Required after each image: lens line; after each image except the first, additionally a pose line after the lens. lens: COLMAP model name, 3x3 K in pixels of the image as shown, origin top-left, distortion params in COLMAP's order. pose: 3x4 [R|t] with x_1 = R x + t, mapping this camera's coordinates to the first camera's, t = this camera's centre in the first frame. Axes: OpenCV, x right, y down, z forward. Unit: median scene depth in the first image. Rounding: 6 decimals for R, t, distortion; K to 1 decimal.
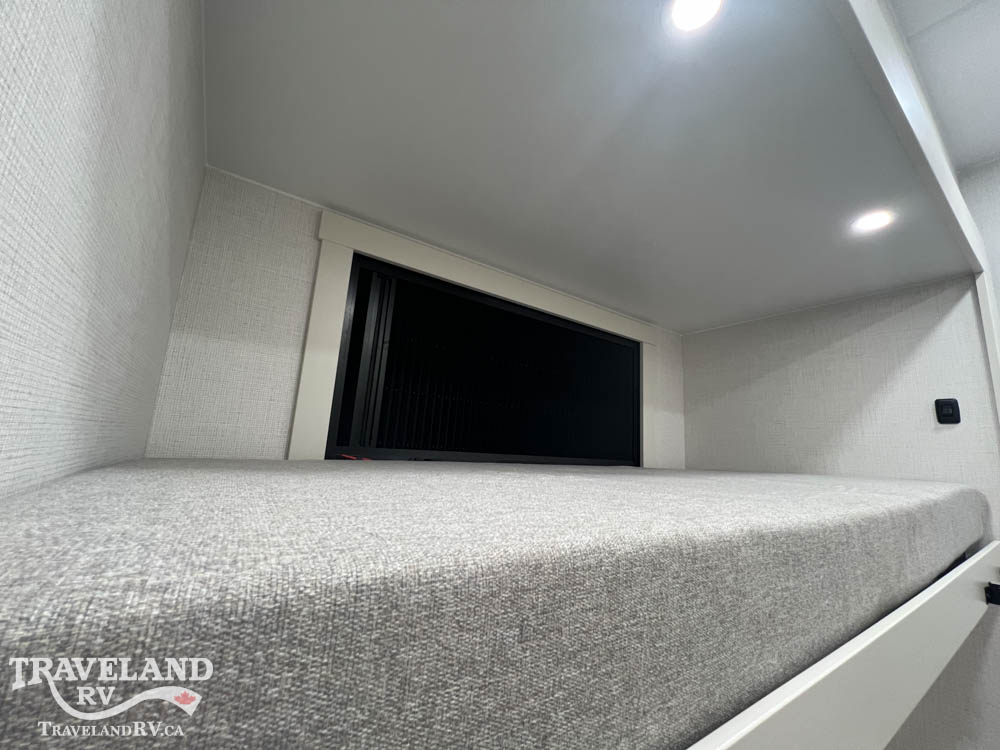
lens RADIAL K [[400.7, 0, 497.9], [0, 400.7, 372.8], [0, 0, 1]] dist [-0.003294, 0.000724]
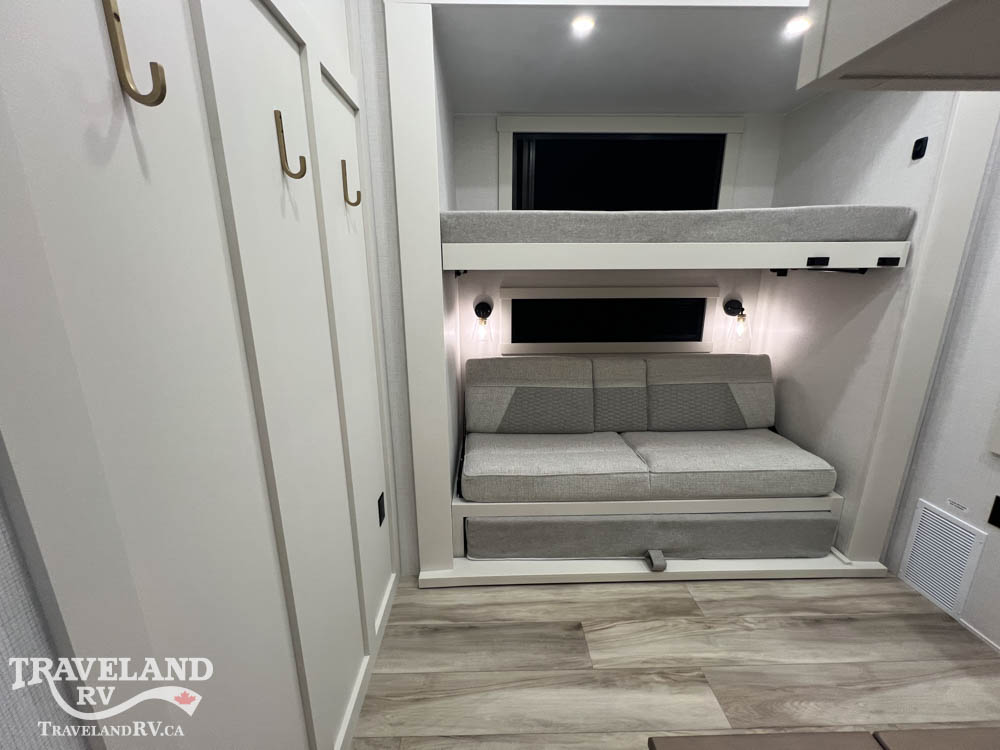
lens RADIAL K [[400.7, 0, 497.9], [0, 400.7, 372.8], [0, 0, 1]] dist [-0.003294, 0.000724]
pose [[0.830962, 0.072822, -0.551543, 0.760082], [0.152257, 0.923777, 0.351361, 0.106886], [0.535089, -0.375944, 0.756535, -1.028061]]
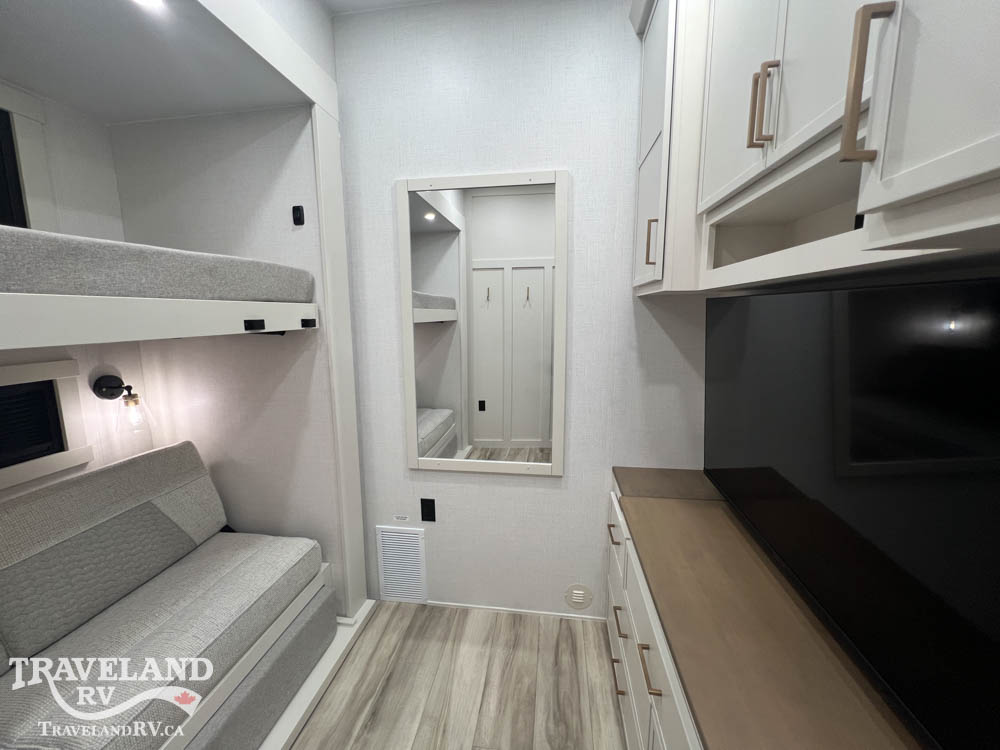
lens RADIAL K [[400.7, 0, 497.9], [0, 400.7, 372.8], [0, 0, 1]] dist [-0.003294, 0.000724]
pose [[0.678365, -0.172001, 0.714308, 0.531247], [-0.080505, 0.948957, 0.304957, 0.135904], [-0.730301, -0.264378, 0.629893, -0.495678]]
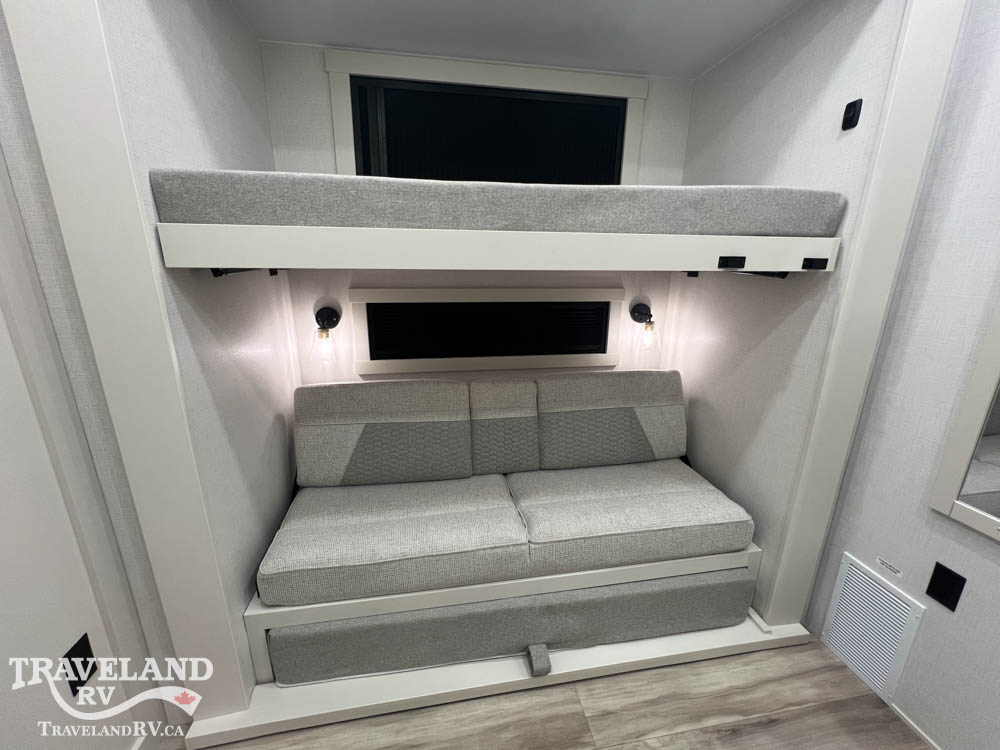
lens RADIAL K [[400.7, 0, 497.9], [0, 400.7, 372.8], [0, 0, 1]] dist [-0.003294, 0.000724]
pose [[0.903815, 0.063966, -0.423115, 0.798903], [0.119549, 0.911653, 0.393189, 0.188298], [0.410885, -0.405953, 0.816319, -0.450732]]
